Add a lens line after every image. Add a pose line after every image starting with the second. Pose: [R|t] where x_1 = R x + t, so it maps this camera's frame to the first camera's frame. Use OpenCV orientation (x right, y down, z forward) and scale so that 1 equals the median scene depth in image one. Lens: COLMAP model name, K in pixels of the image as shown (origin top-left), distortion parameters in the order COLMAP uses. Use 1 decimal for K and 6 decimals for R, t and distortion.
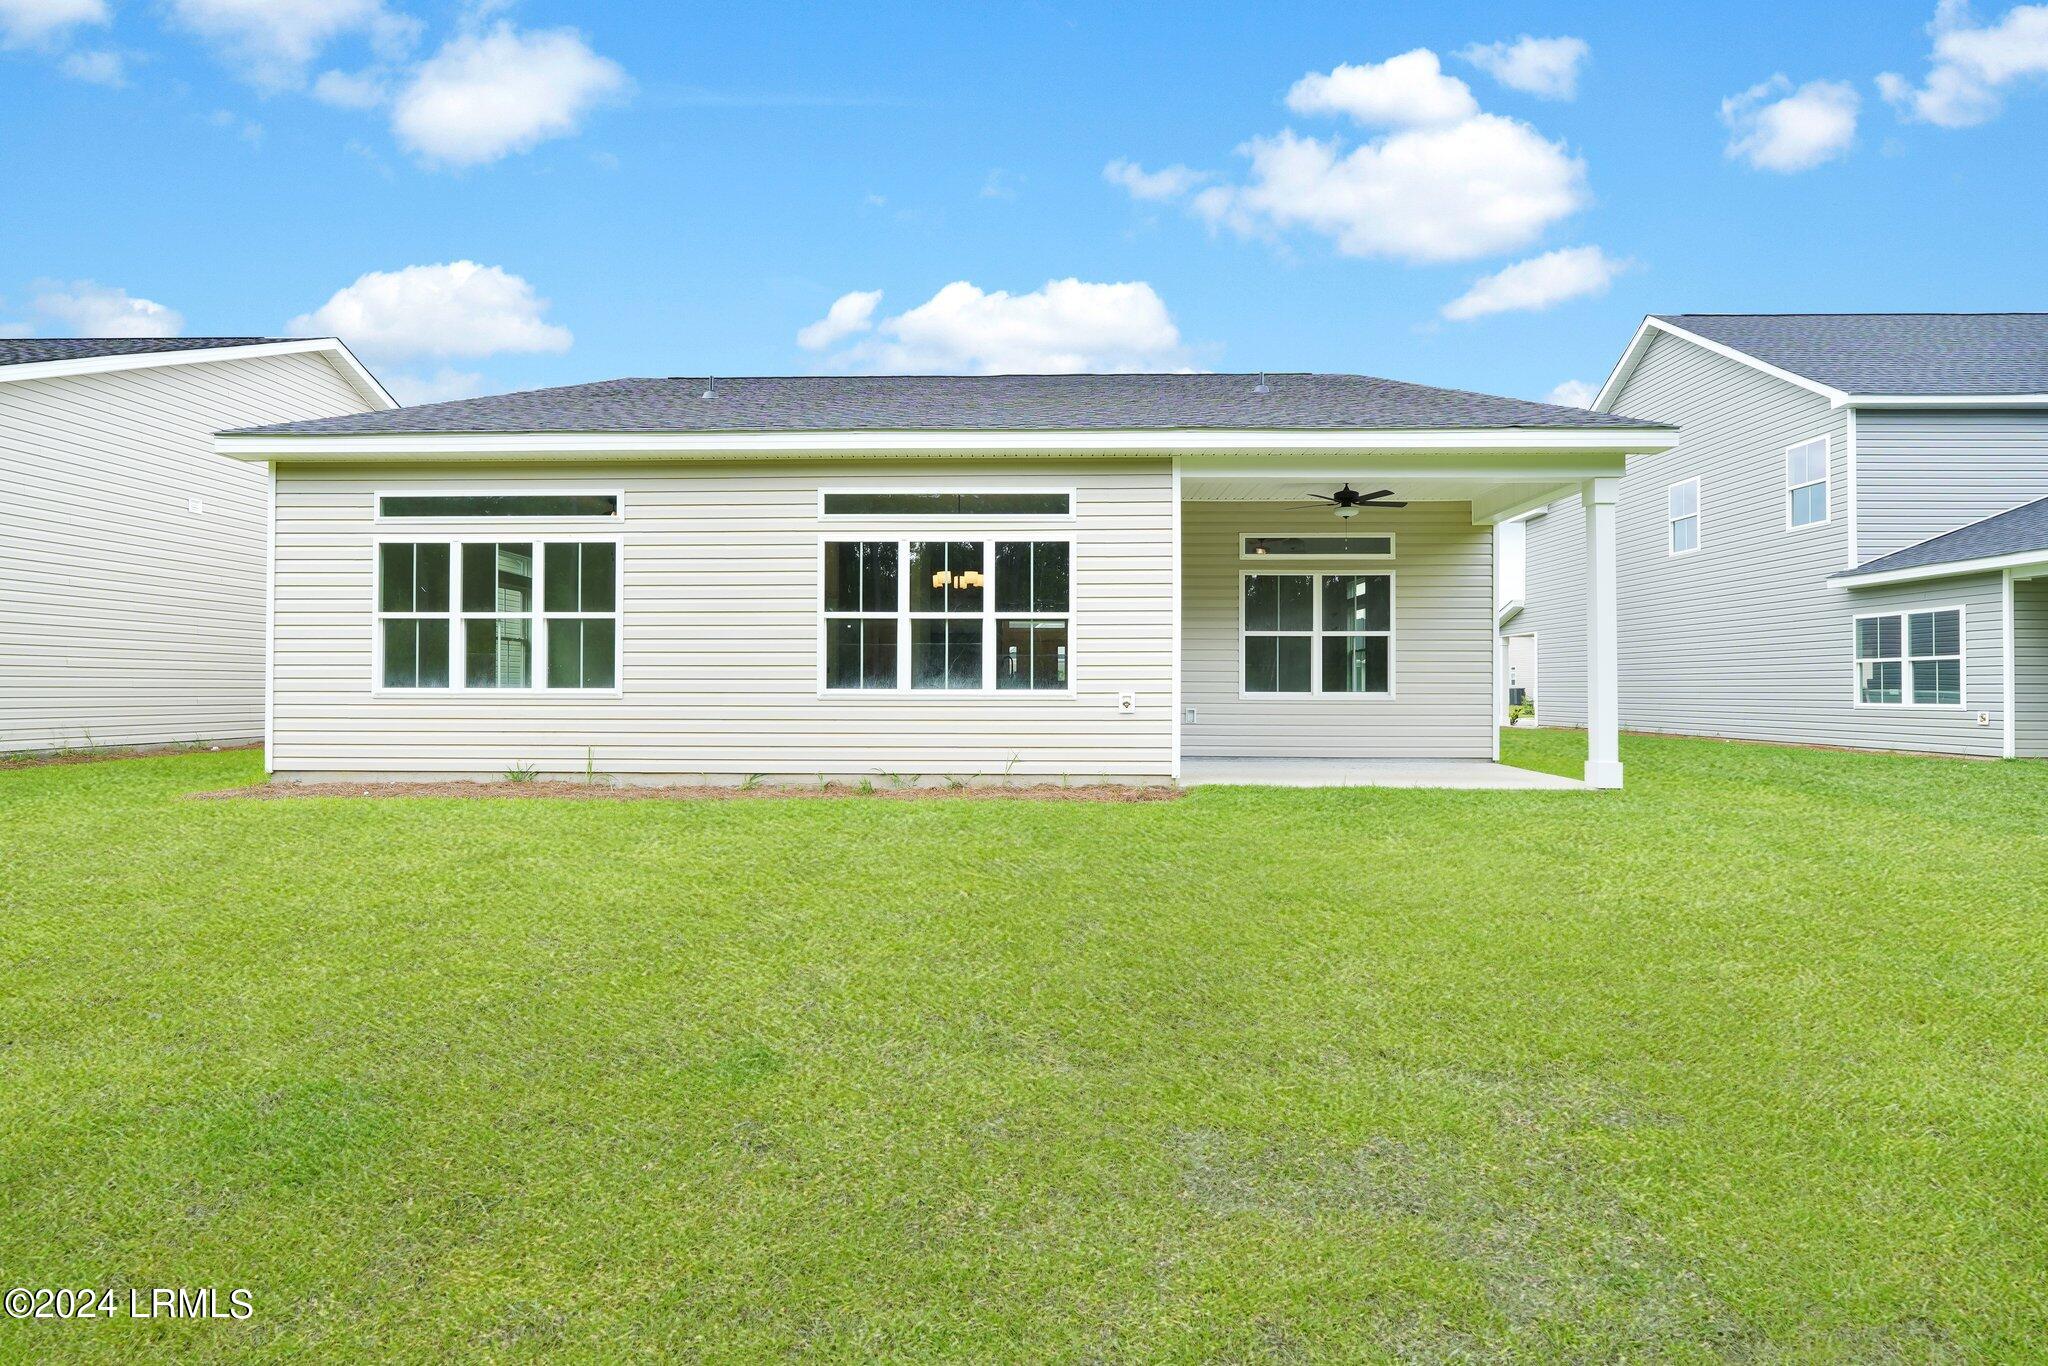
lens RADIAL K [[932.2, 0, 1014.8], [0, 932.2, 683.8], [0, 0, 1]] dist [-0.010725, 0.001434]
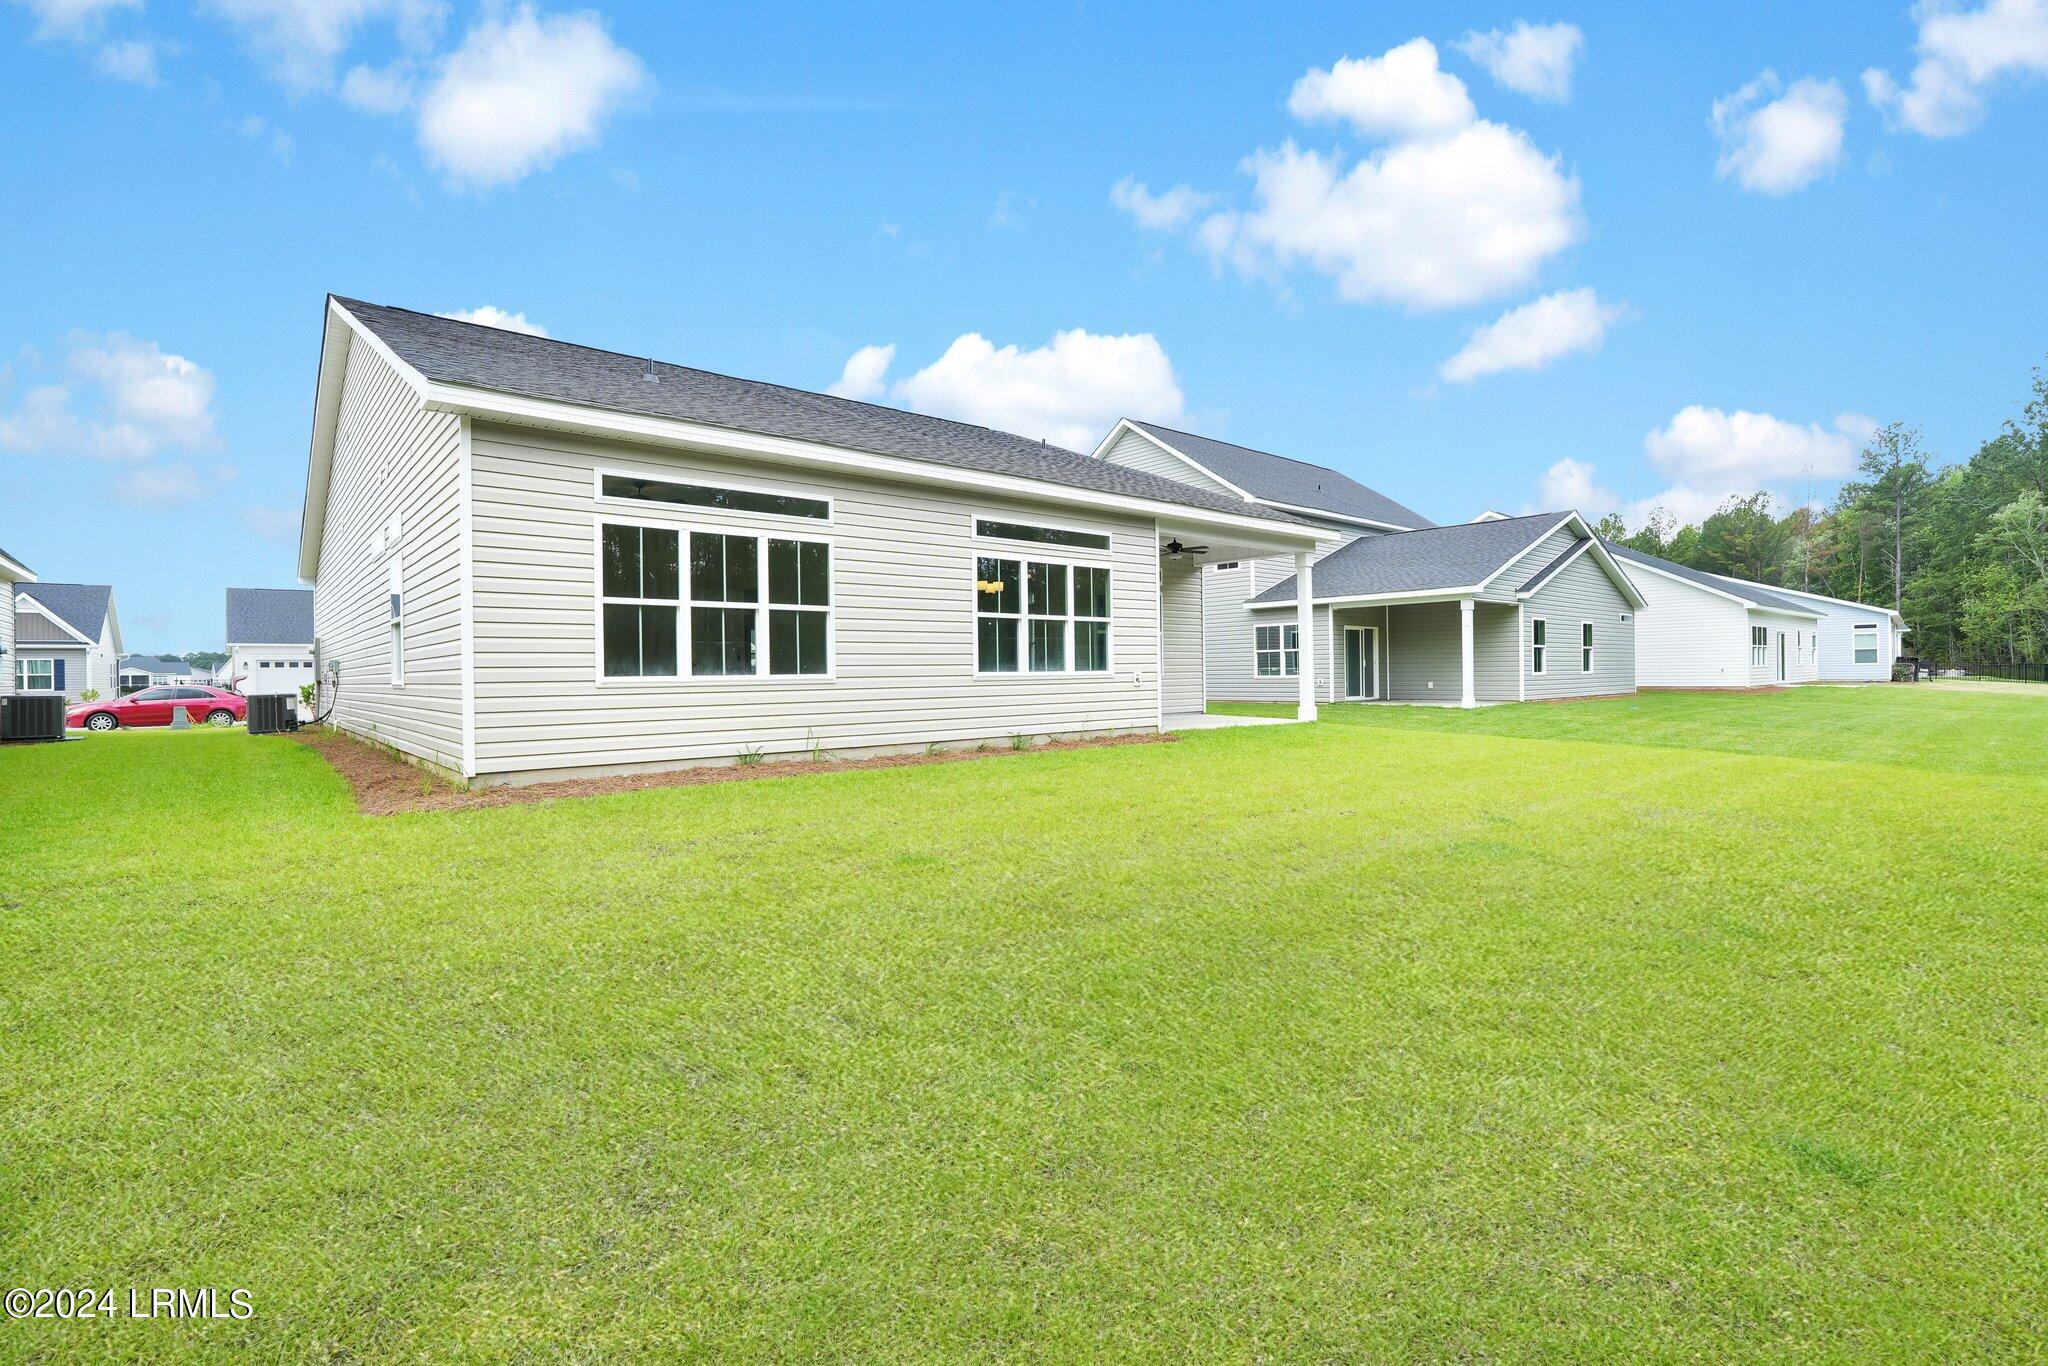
lens RADIAL K [[932.2, 0, 1014.8], [0, 932.2, 683.8], [0, 0, 1]] dist [-0.010725, 0.001434]
pose [[0.742718, -0.020140, 0.669302, -1.008272], [0.010613, 0.999776, 0.018307, -0.001610], [-0.669521, -0.006493, 0.742765, 0.014769]]
